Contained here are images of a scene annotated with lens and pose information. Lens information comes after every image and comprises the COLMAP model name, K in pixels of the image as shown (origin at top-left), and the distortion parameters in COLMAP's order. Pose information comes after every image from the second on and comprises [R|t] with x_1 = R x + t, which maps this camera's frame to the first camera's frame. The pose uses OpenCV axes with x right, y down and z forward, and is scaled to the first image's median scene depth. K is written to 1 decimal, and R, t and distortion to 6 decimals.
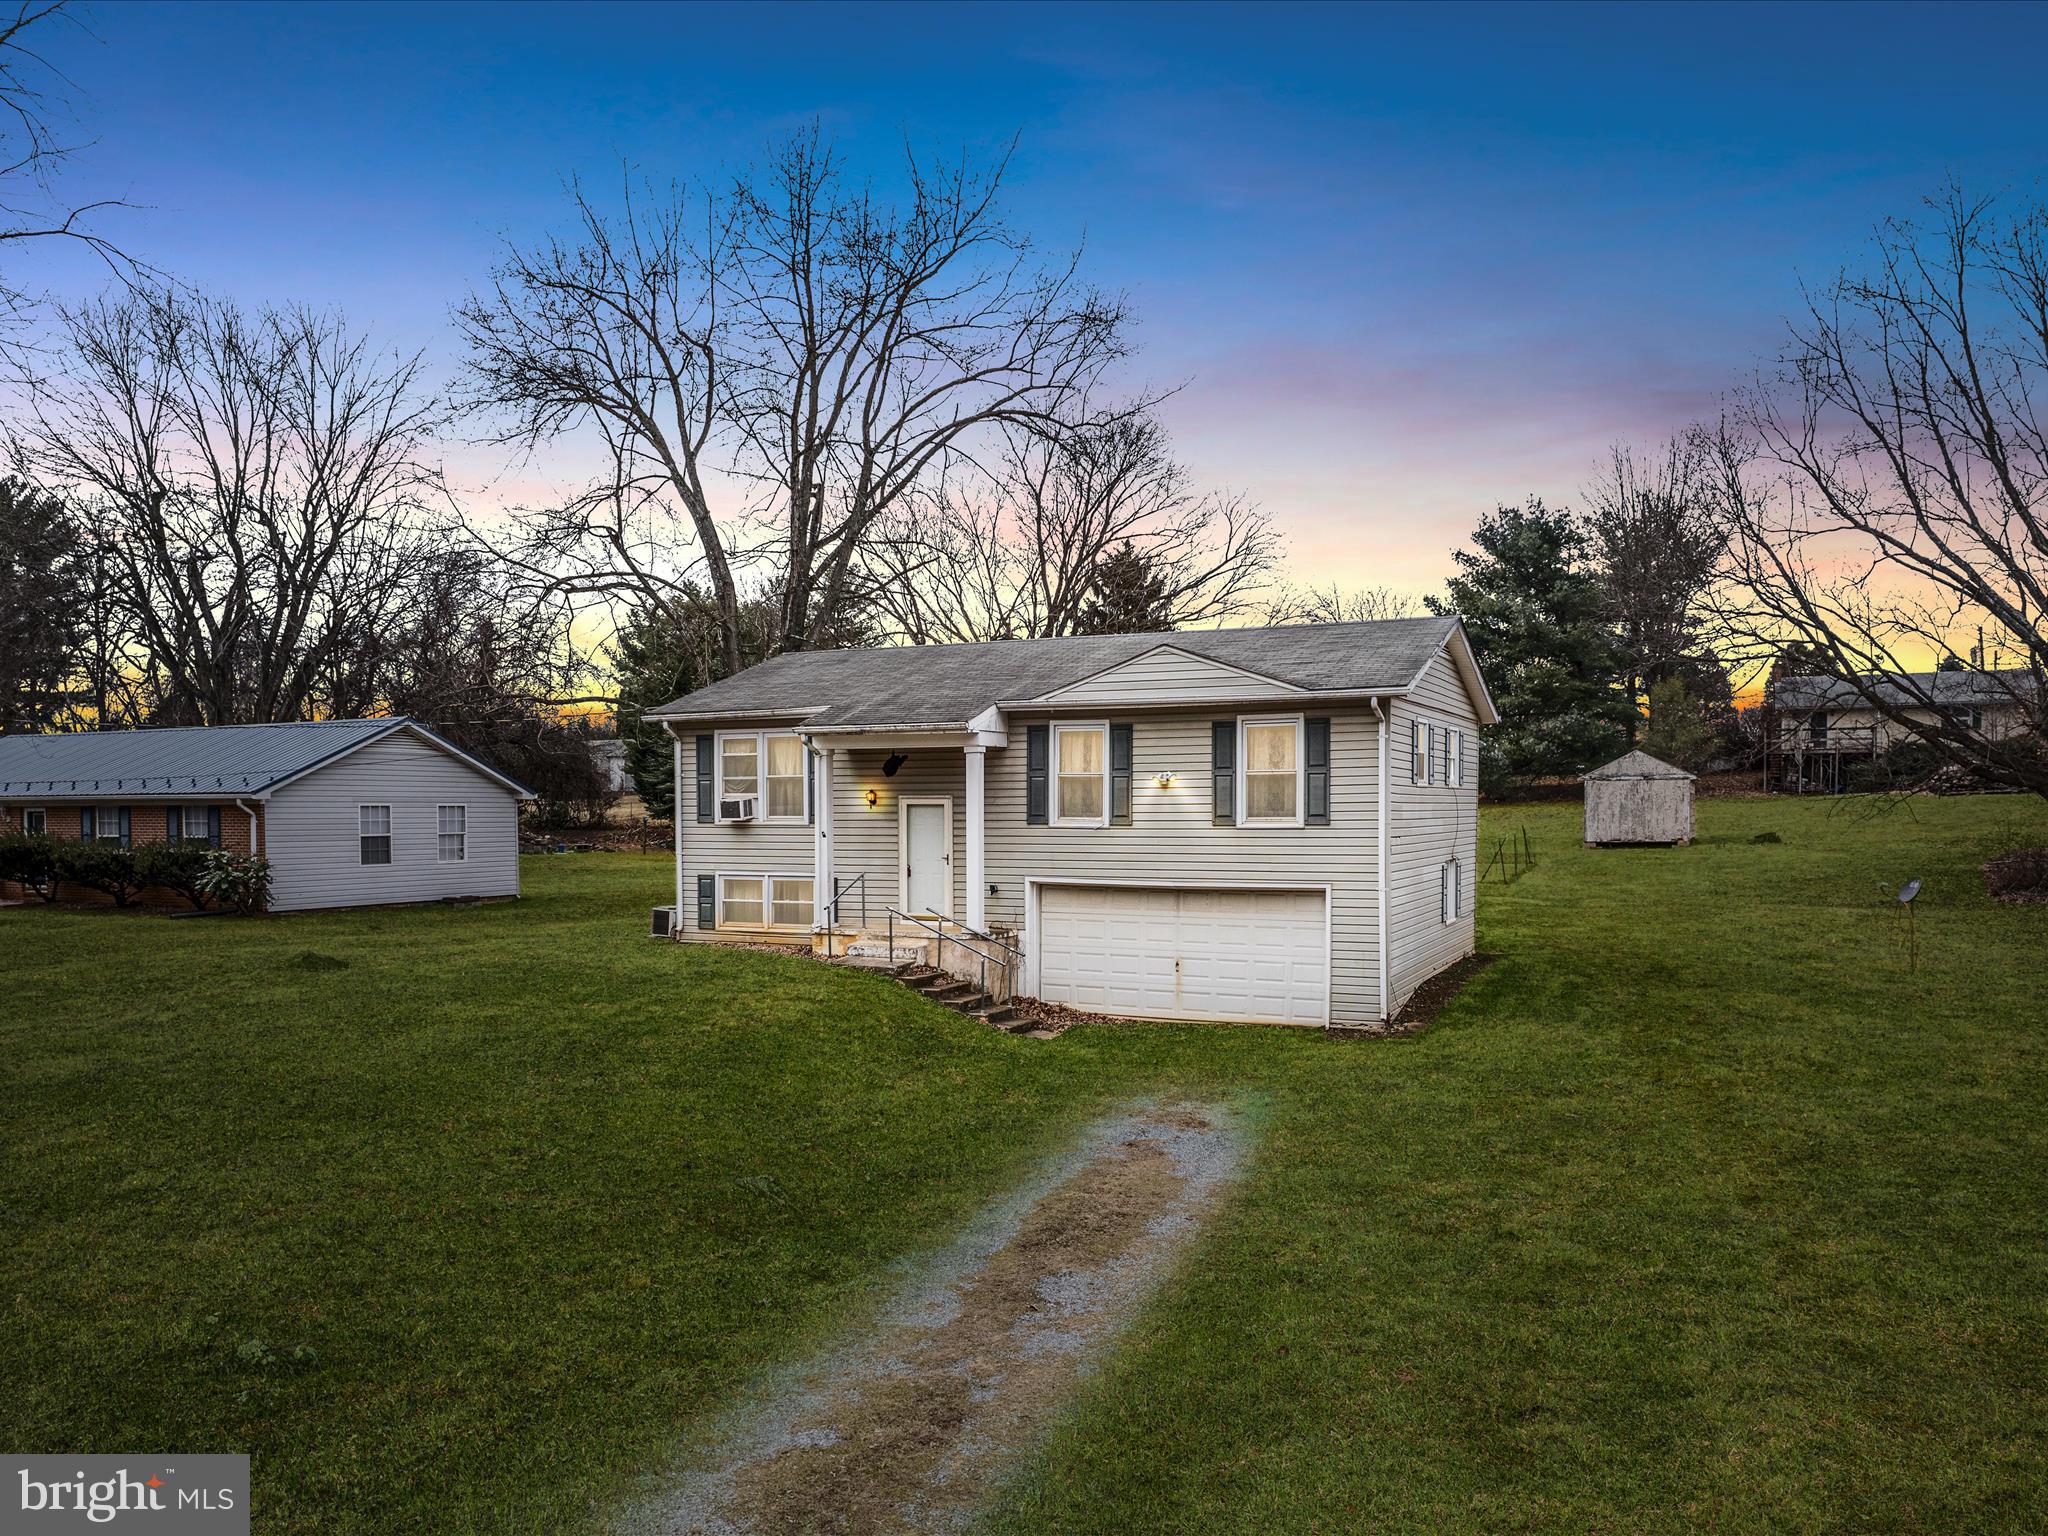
lens RADIAL K [[1497.3, 0, 962.3], [0, 1497.3, 852.1], [0, 0, 1]] dist [-0.043290, 0.000827]
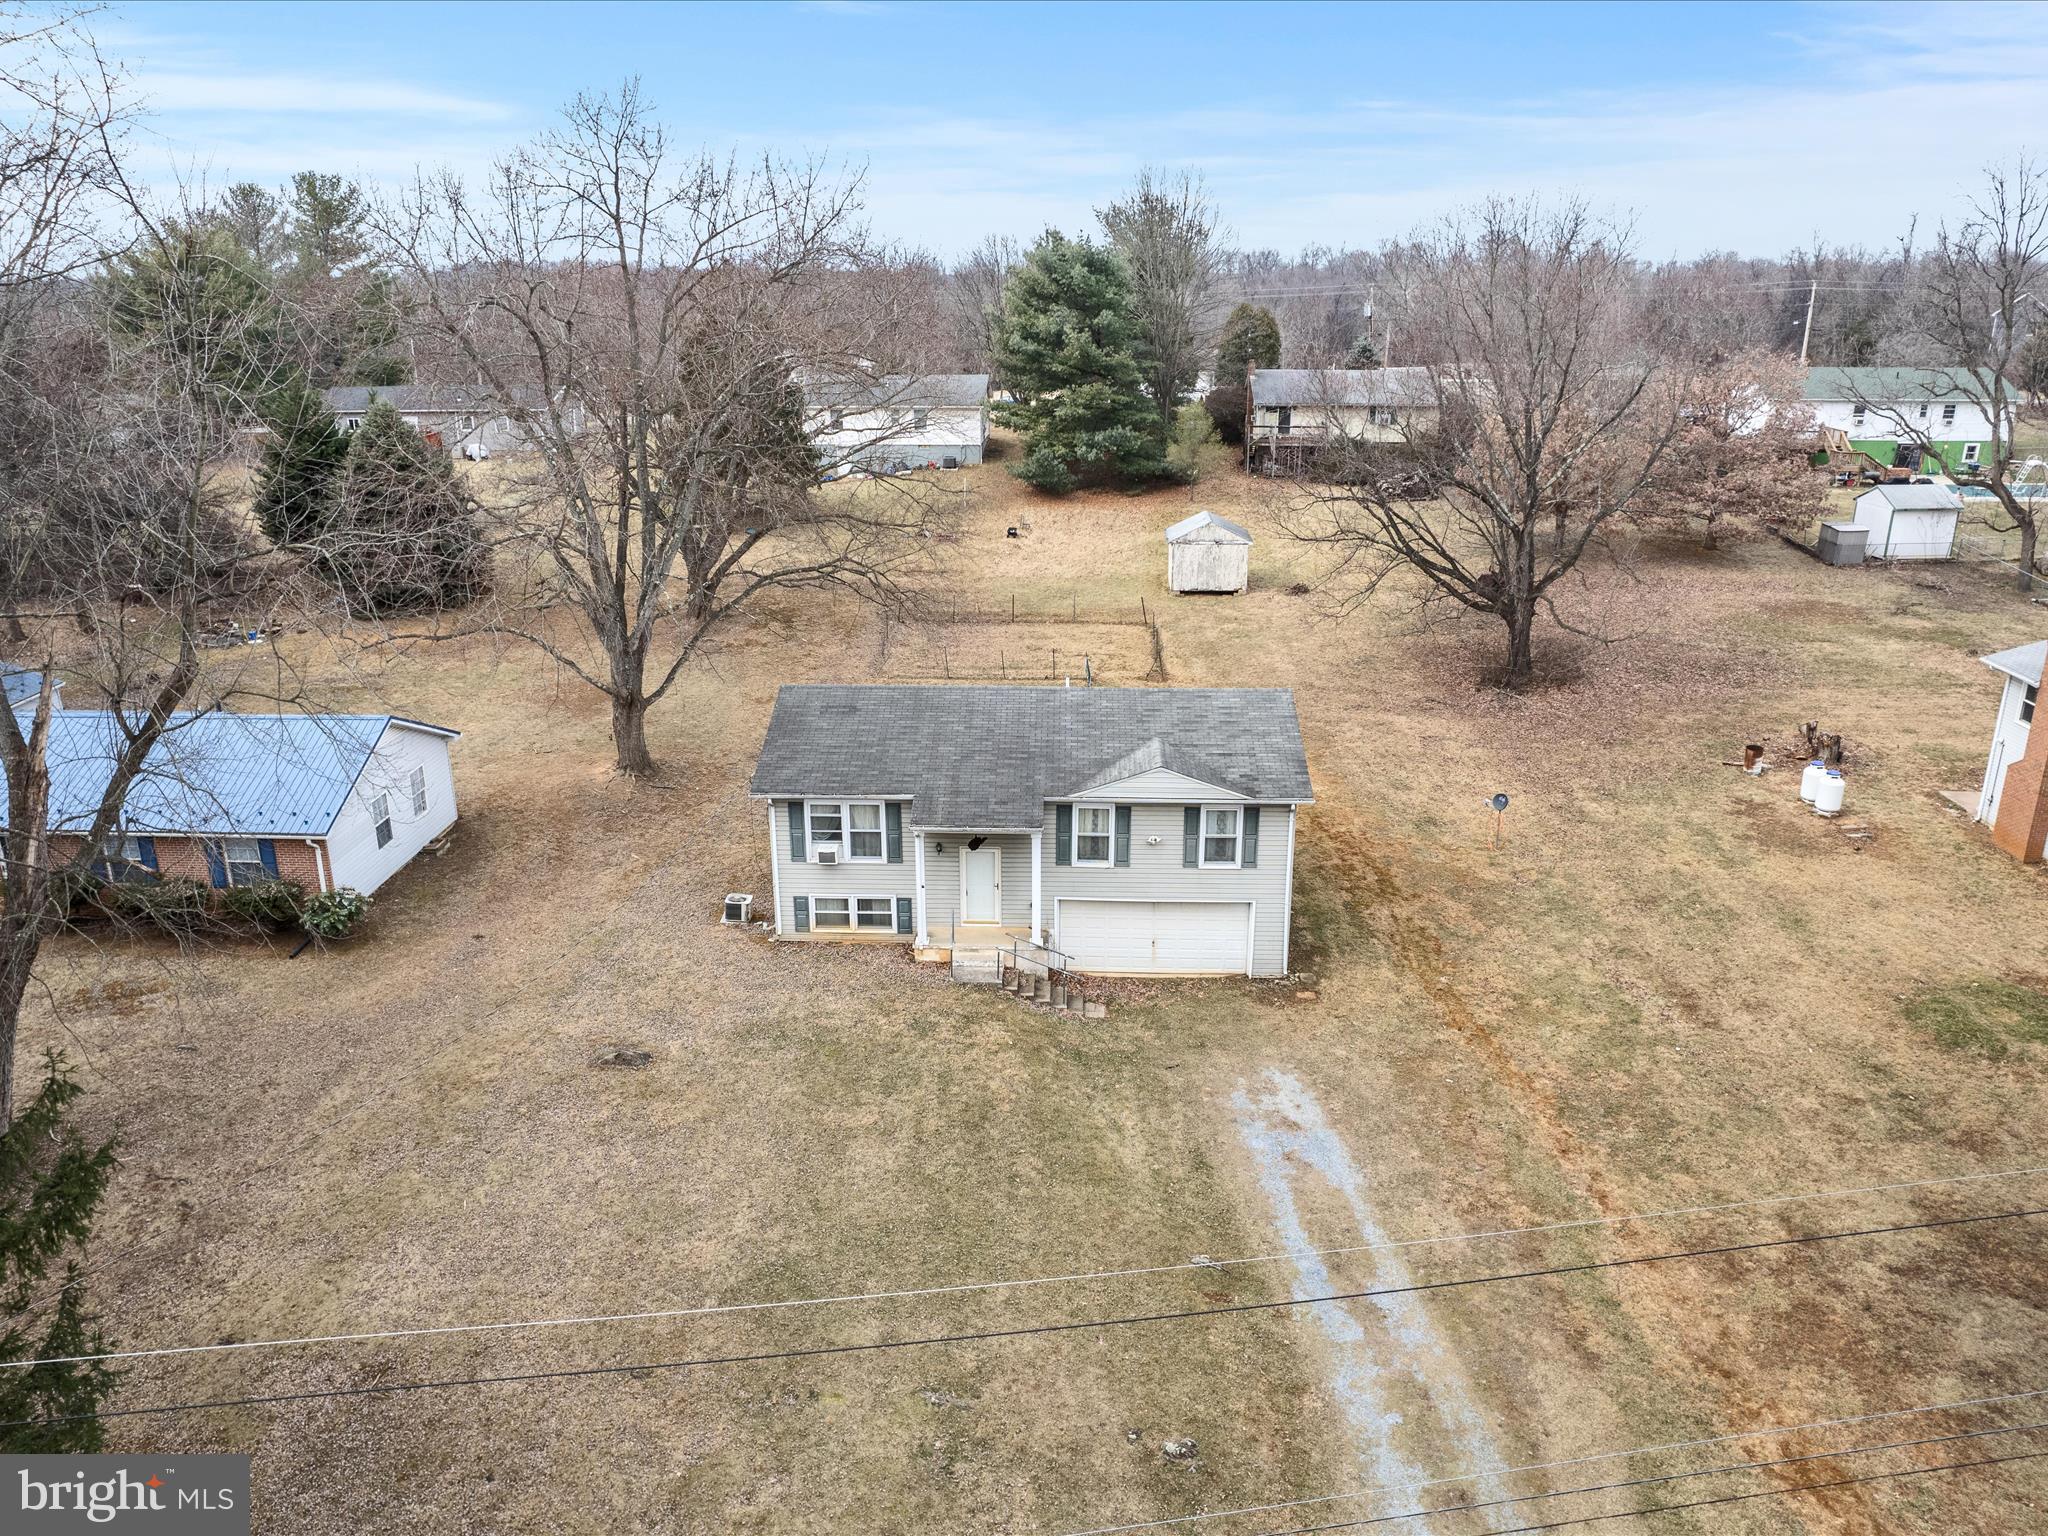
lens RADIAL K [[1484.6, 0, 938.4], [0, 1484.6, 763.5], [0, 0, 1]] dist [-0.042501, -0.000684]
pose [[0.923442, -0.136884, 0.358494, -0.535960], [0.030396, 0.957371, 0.287257, -0.500030], [-0.382532, -0.254369, 0.888237, -0.246795]]
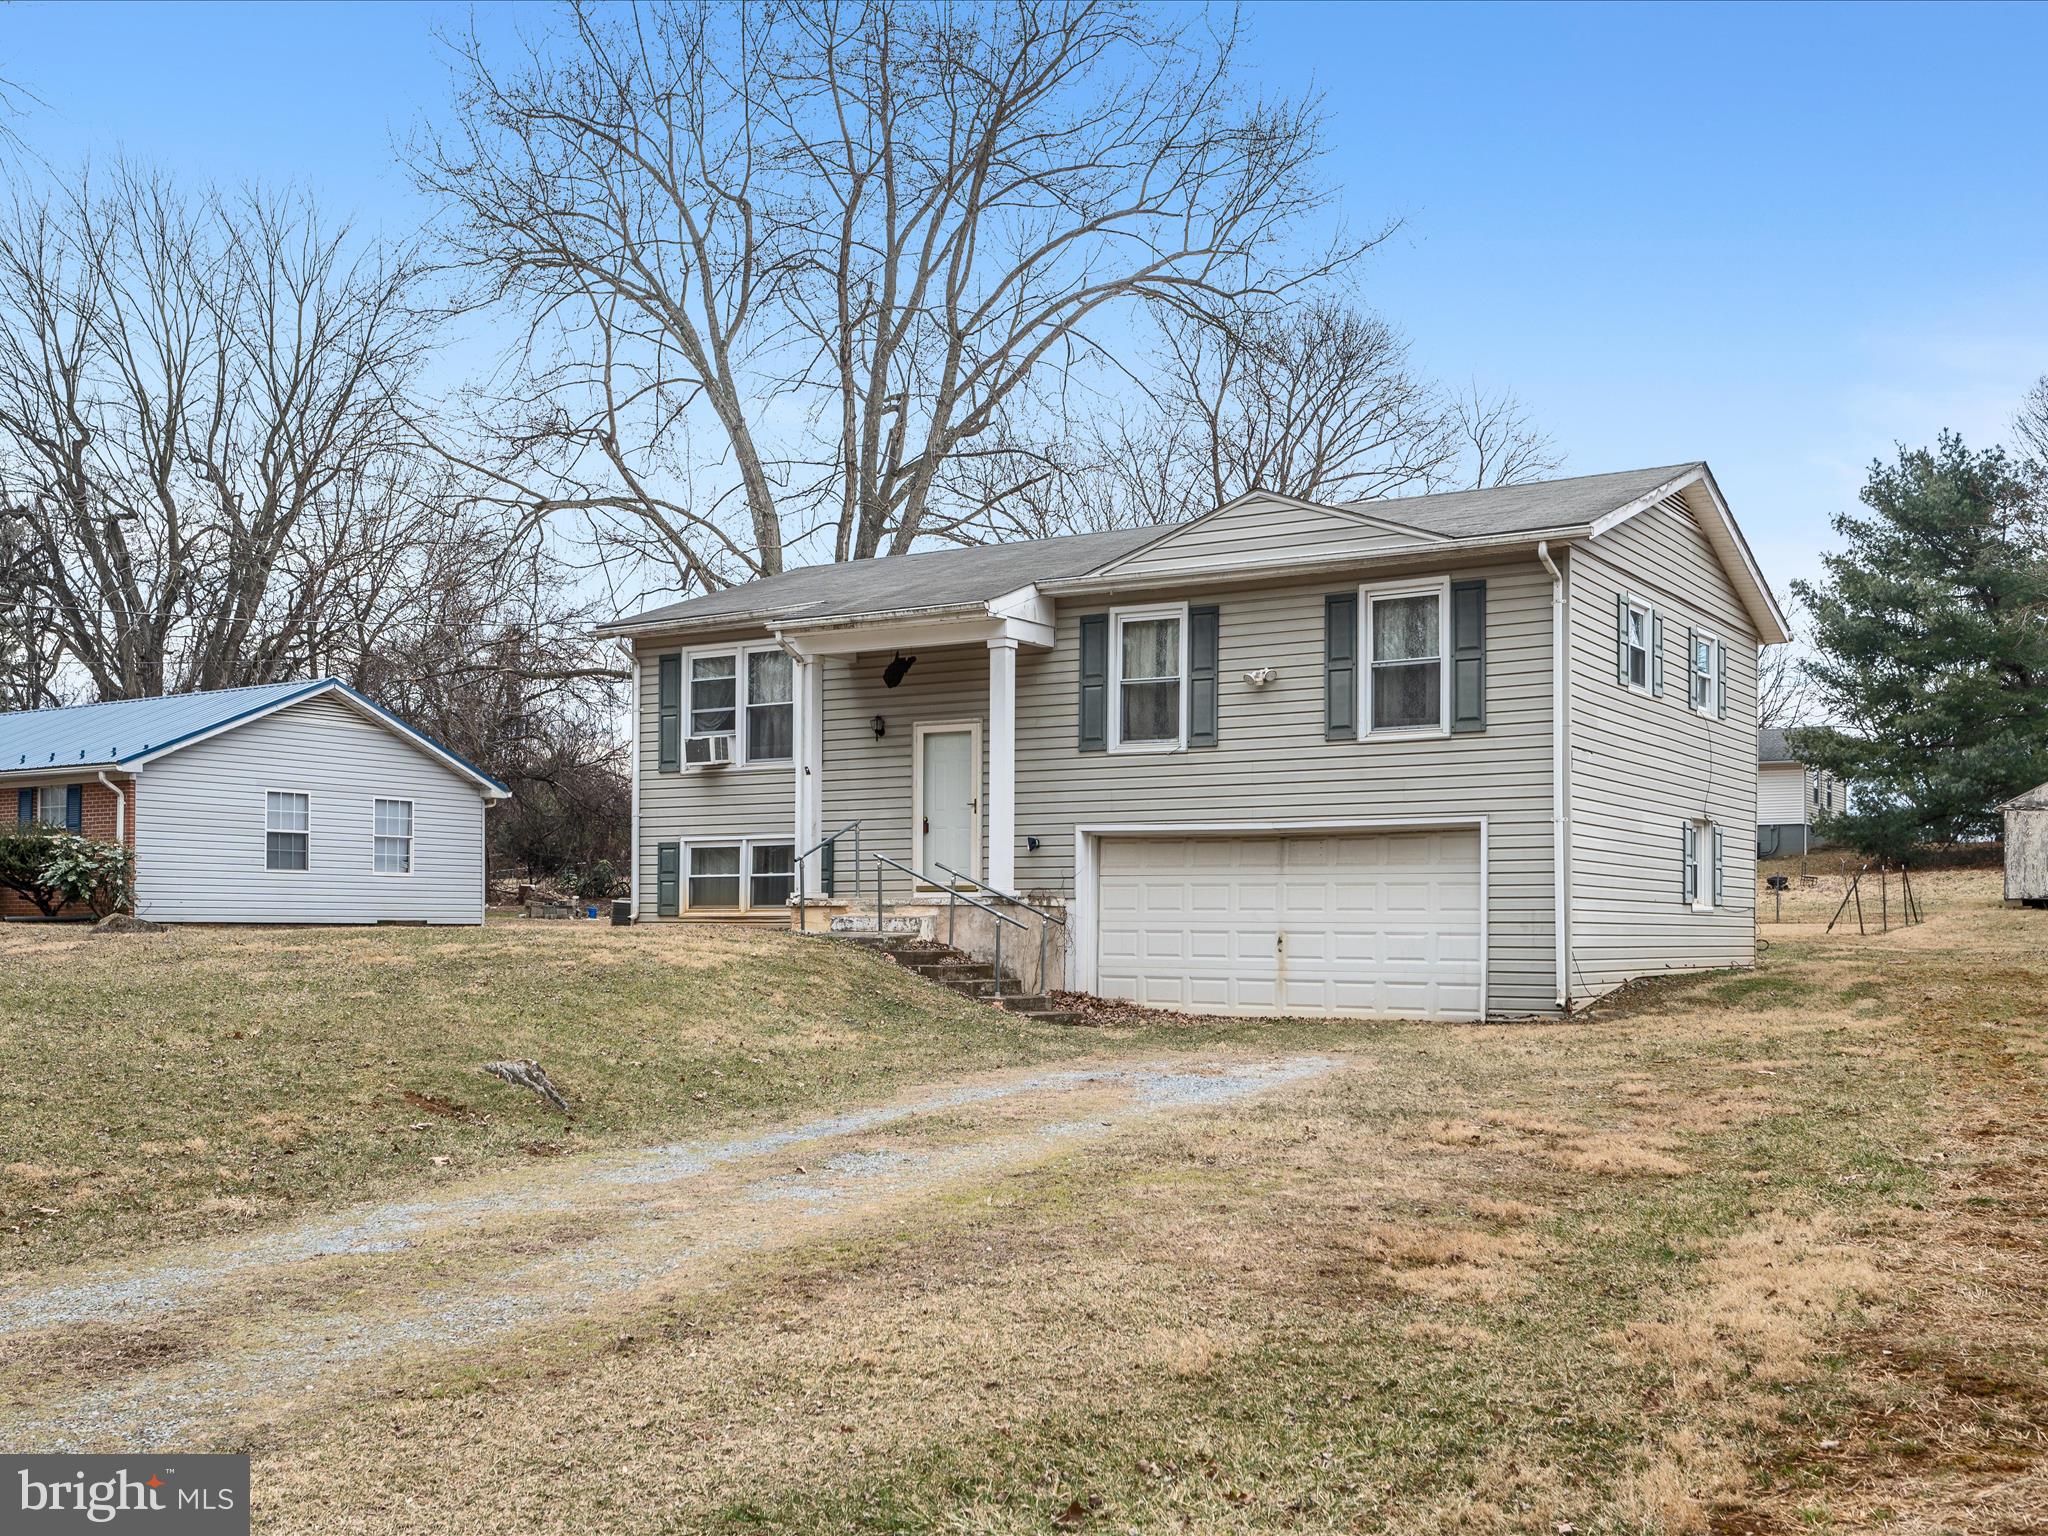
lens RADIAL K [[2012.0, 0, 979.3], [0, 2012.0, 912.9], [0, 0, 1]] dist [-0.000722, 0.002200]
pose [[0.994083, 0.008714, -0.108277, 0.091039], [-0.012912, 0.999190, -0.038126, 0.086814], [0.107857, 0.039299, 0.993389, 0.026976]]
